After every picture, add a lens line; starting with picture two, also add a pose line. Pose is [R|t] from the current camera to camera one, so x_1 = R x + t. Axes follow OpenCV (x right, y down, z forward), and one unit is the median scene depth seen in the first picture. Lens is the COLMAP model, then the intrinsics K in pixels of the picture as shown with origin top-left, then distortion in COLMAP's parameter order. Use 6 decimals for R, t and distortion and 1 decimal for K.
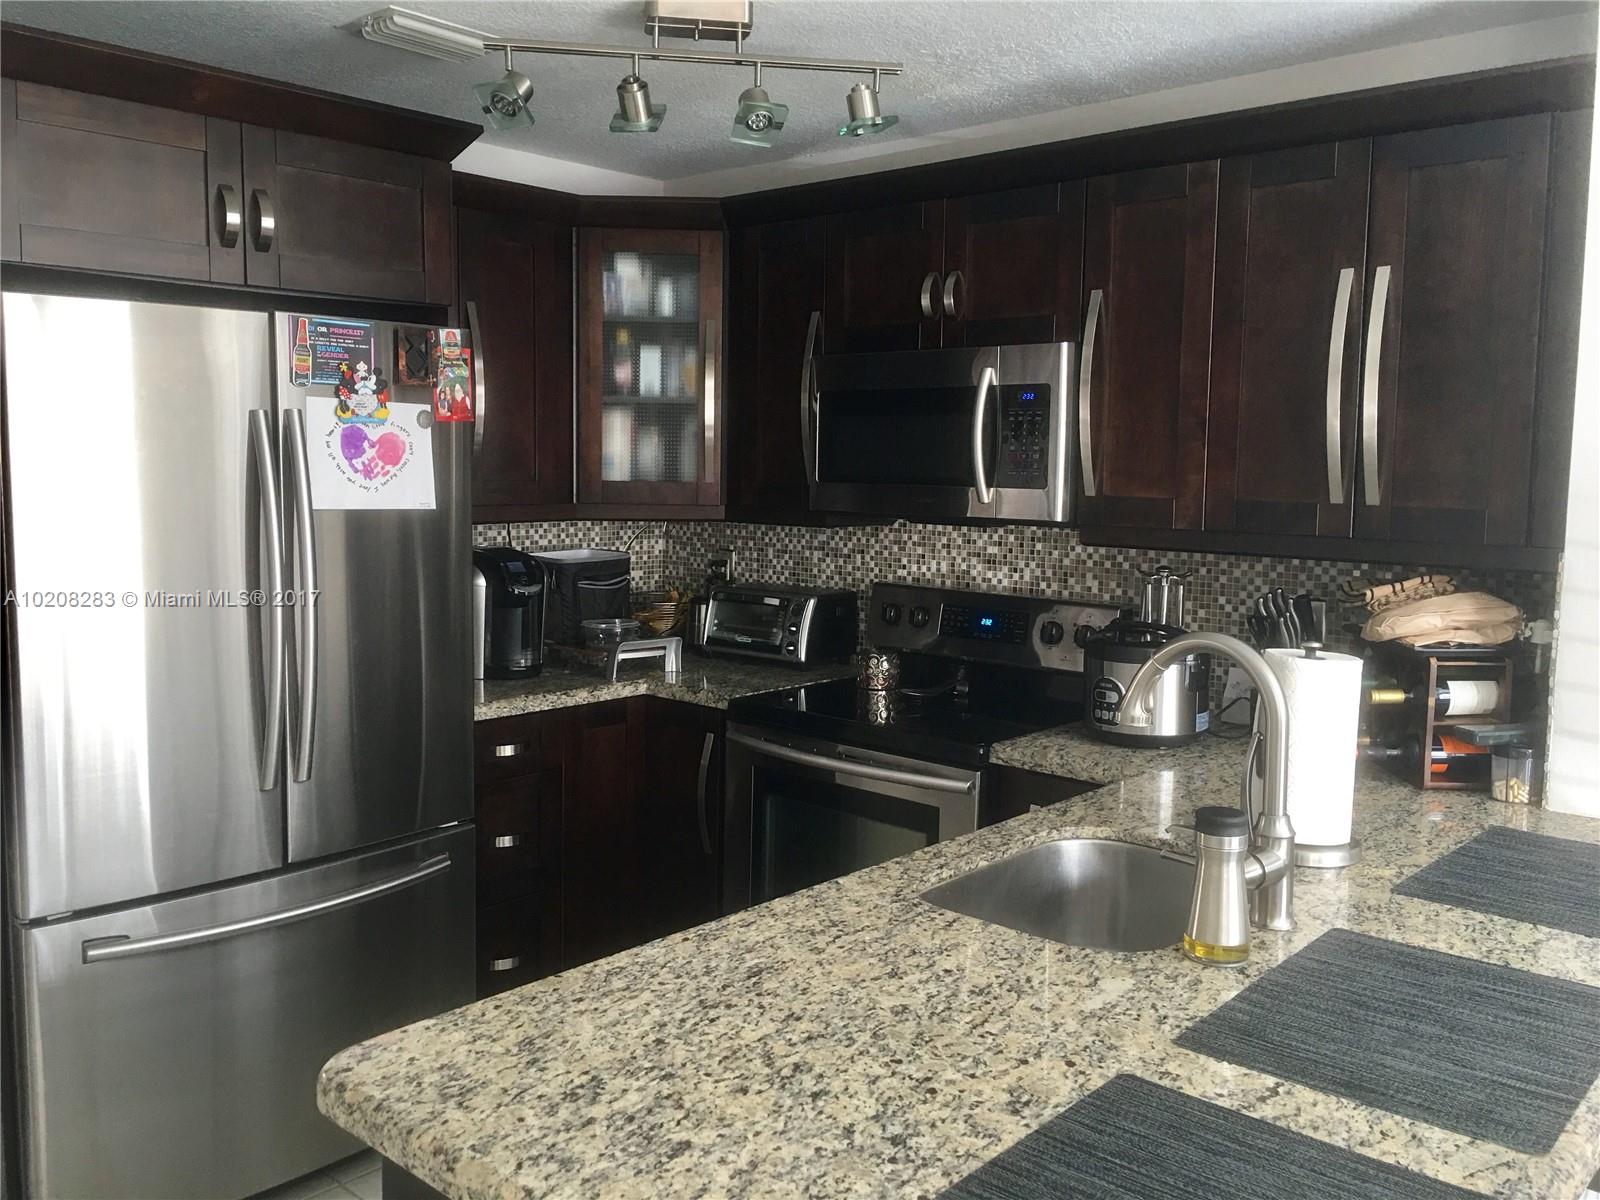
lens RADIAL K [[1363.5, 0, 791.5], [0, 1363.5, 573.5], [0, 0, 1]] dist [0.072085, -0.084285]
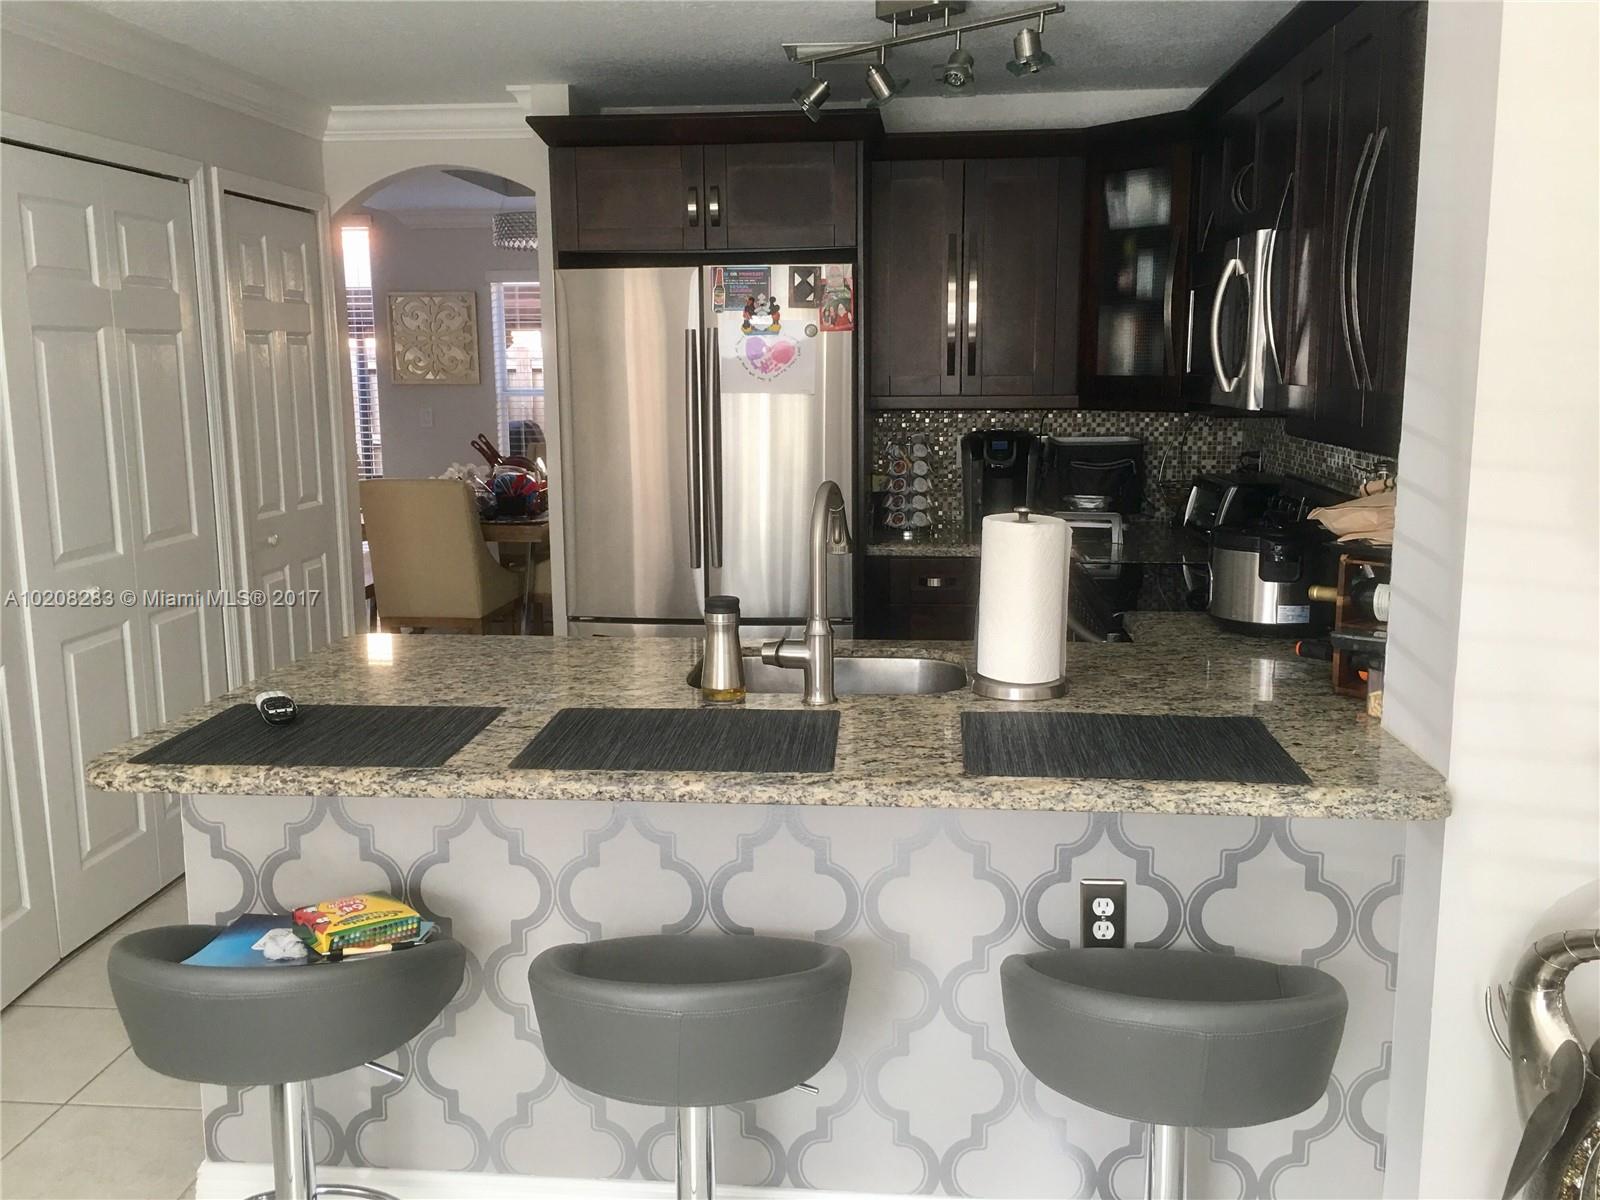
lens RADIAL K [[1363.5, 0, 791.5], [0, 1363.5, 573.5], [0, 0, 1]] dist [0.072085, -0.084285]
pose [[0.595483, 0.109420, -0.795882, 0.864367], [-0.057254, 0.993942, 0.093812, 0.006787], [0.801325, -0.010296, 0.598140, 0.124942]]
